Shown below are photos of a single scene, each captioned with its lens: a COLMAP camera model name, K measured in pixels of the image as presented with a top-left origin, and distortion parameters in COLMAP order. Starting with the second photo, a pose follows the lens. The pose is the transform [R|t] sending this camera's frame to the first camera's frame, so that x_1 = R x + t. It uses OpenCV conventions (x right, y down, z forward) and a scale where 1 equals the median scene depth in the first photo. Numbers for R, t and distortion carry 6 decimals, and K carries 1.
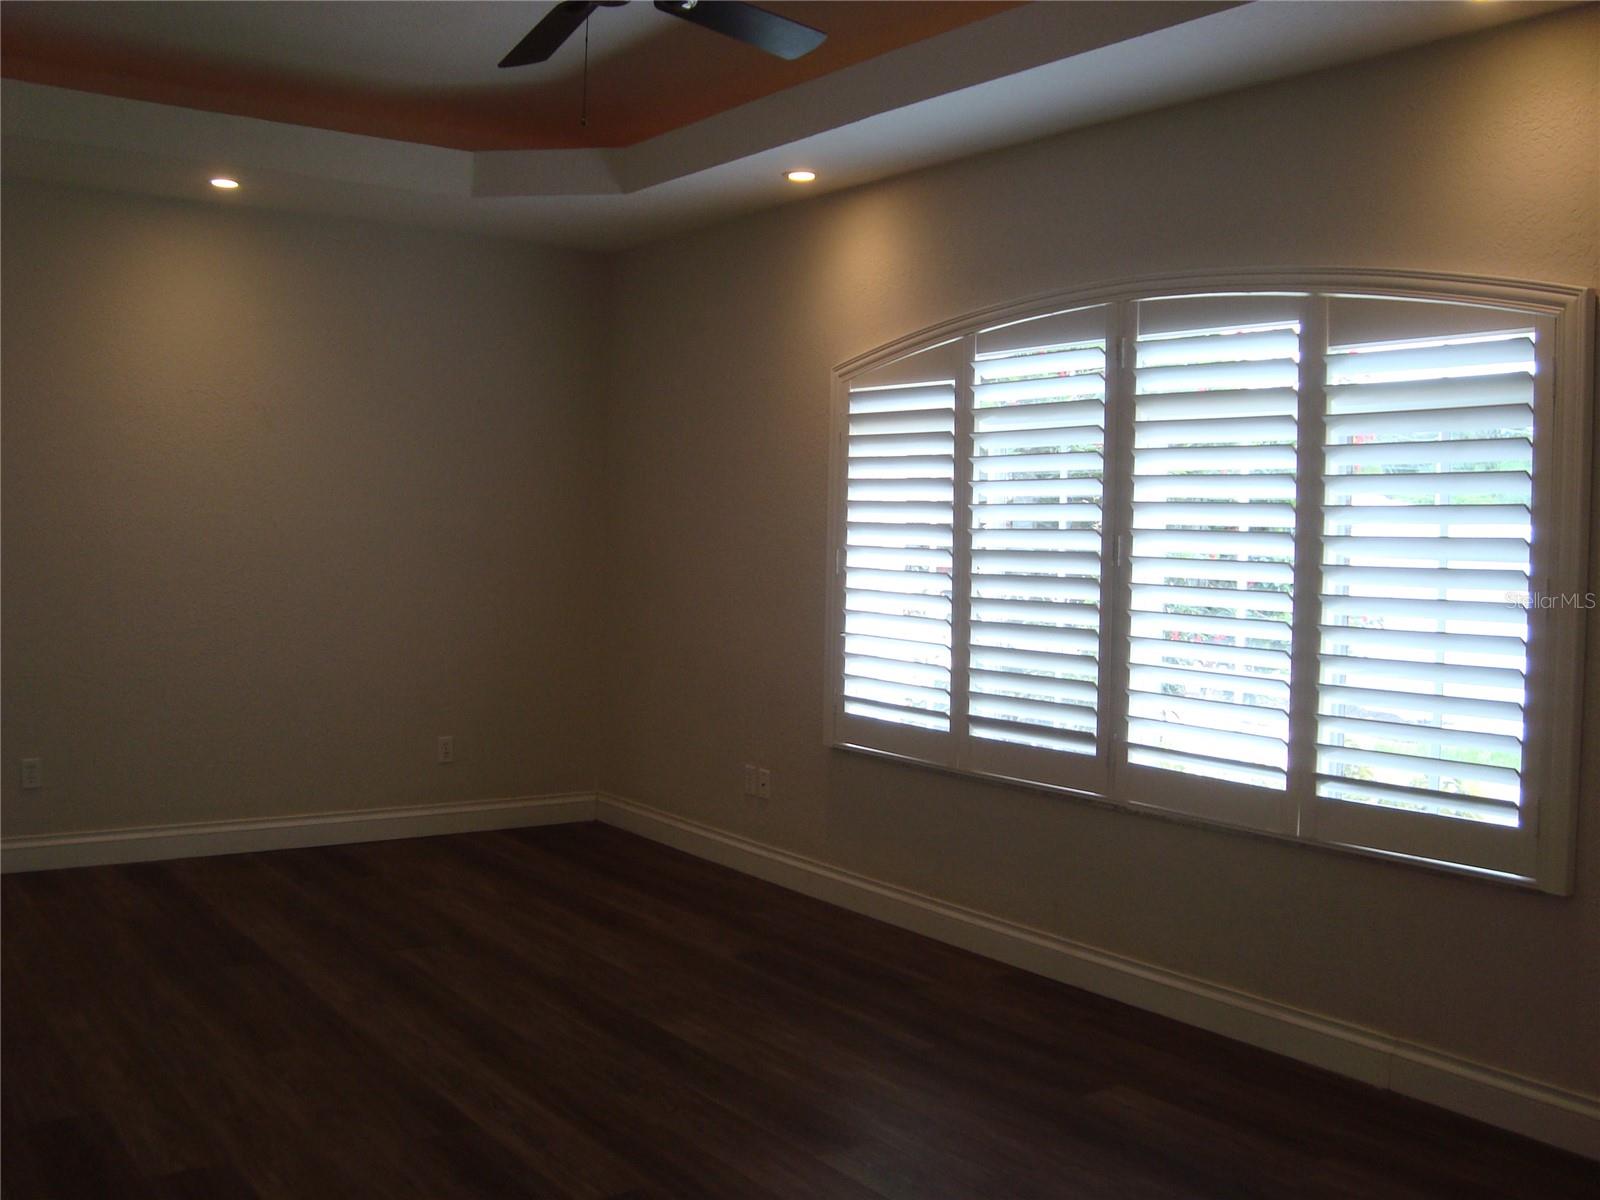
lens RADIAL K [[1567.4, 0, 790.2], [0, 1567.4, 579.6], [0, 0, 1]] dist [-0.223854, 0.237482]
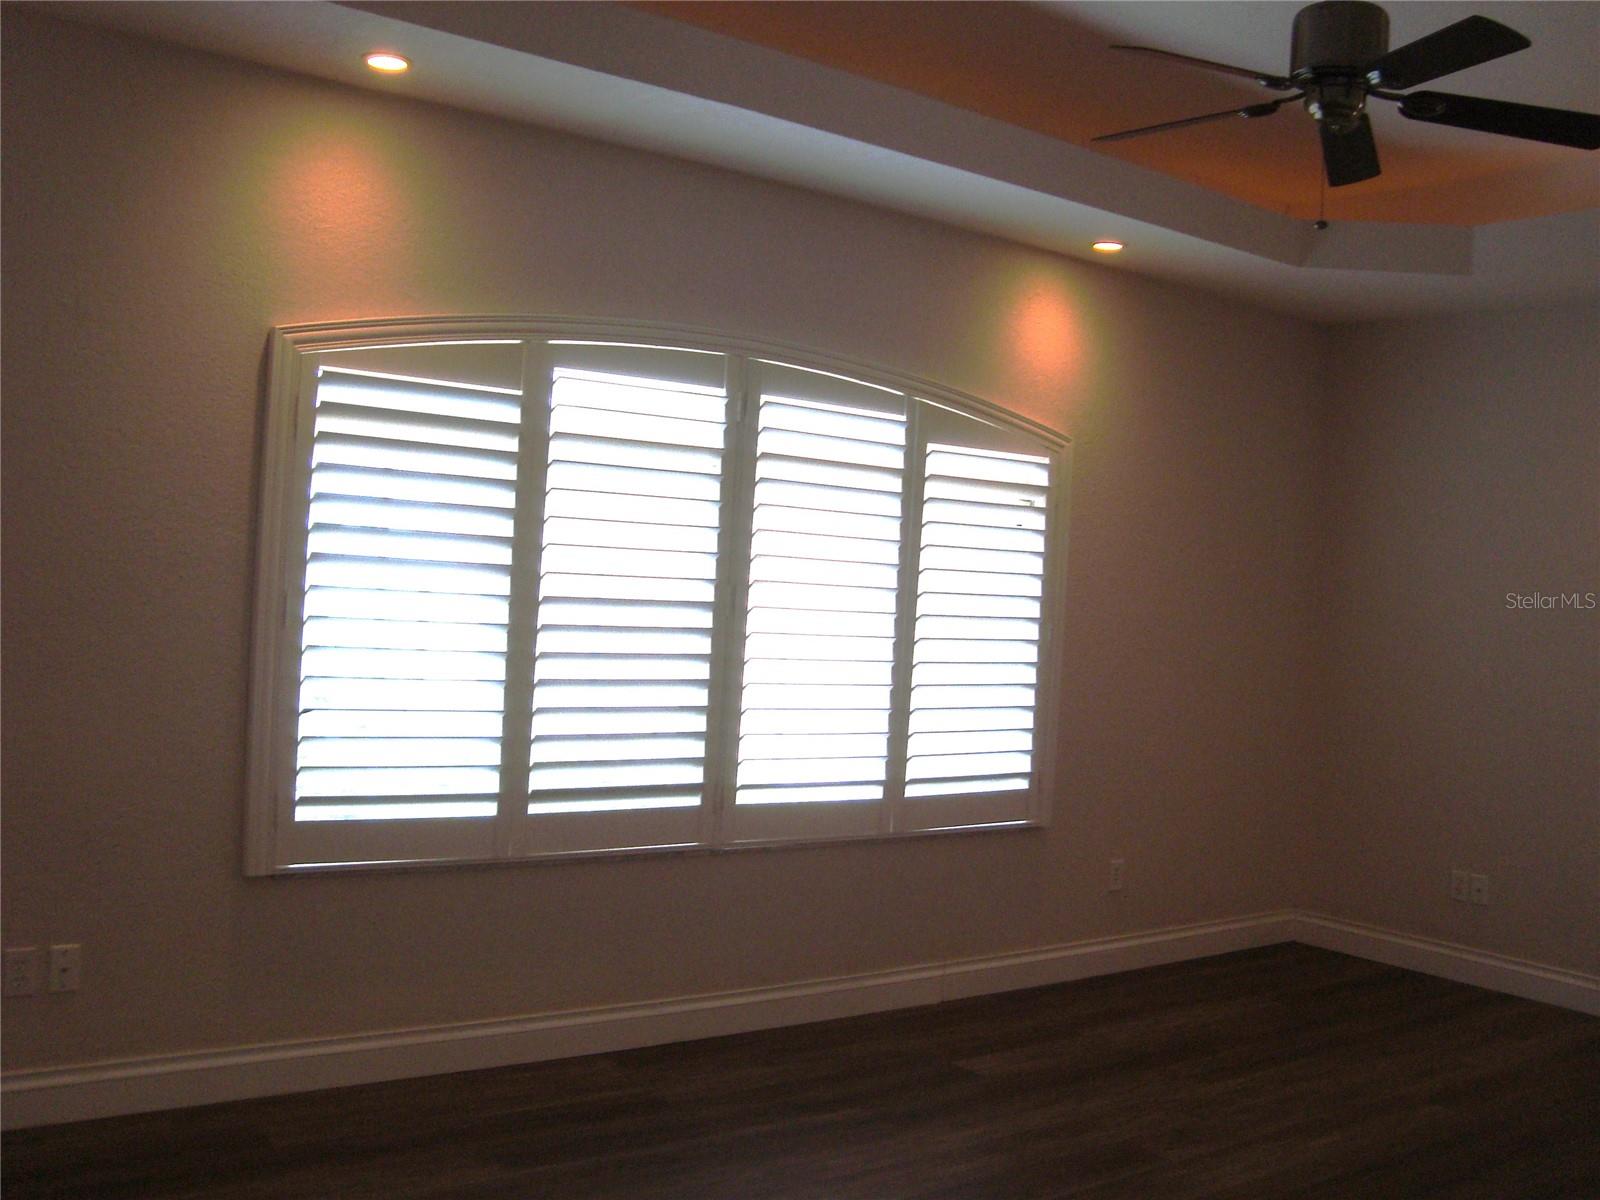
lens RADIAL K [[1567.4, 0, 790.2], [0, 1567.4, 579.6], [0, 0, 1]] dist [-0.223854, 0.237482]
pose [[-0.024538, -0.014581, 0.999593, -0.811330], [-0.018020, 0.999738, 0.014141, -0.046782], [-0.999536, -0.017665, -0.024794, 0.978765]]
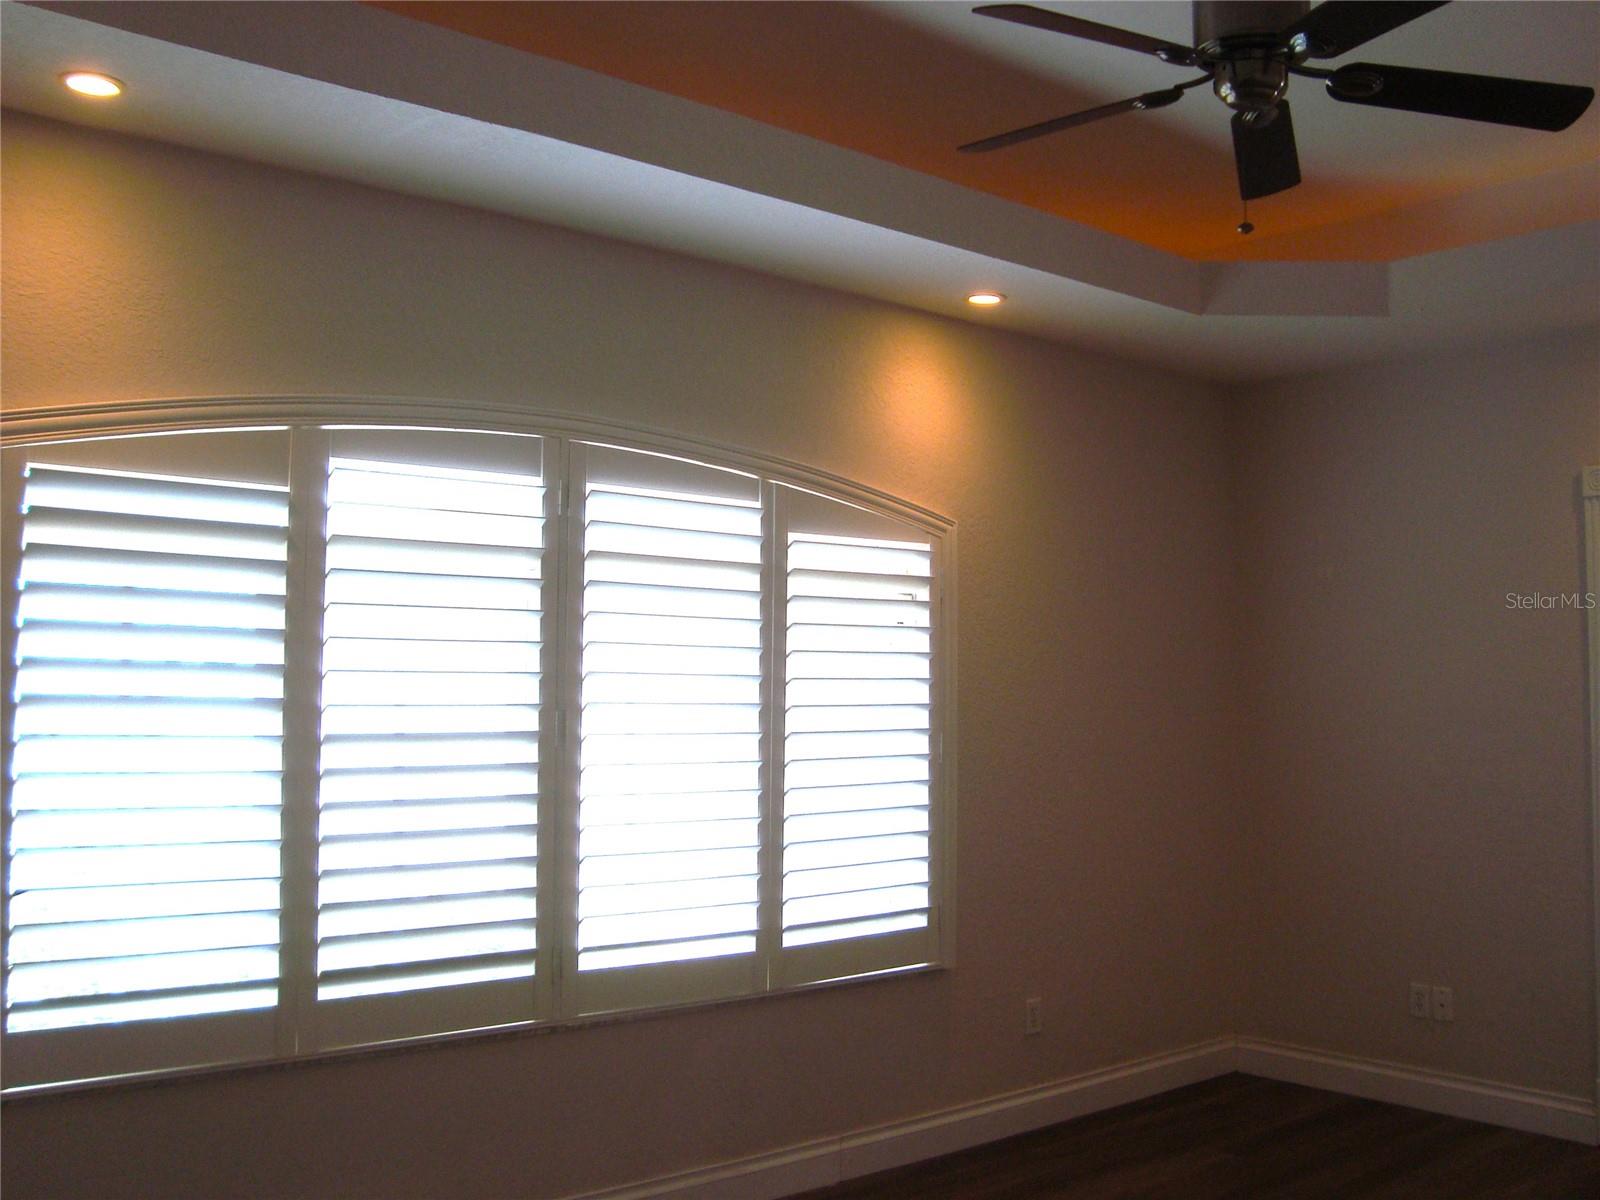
lens RADIAL K [[1567.4, 0, 790.2], [0, 1567.4, 579.6], [0, 0, 1]] dist [-0.223854, 0.237482]
pose [[-0.090541, 0.057630, 0.994224, -0.651594], [0.031293, 0.997996, -0.054999, -0.048287], [-0.995401, 0.026132, -0.092163, 0.942676]]
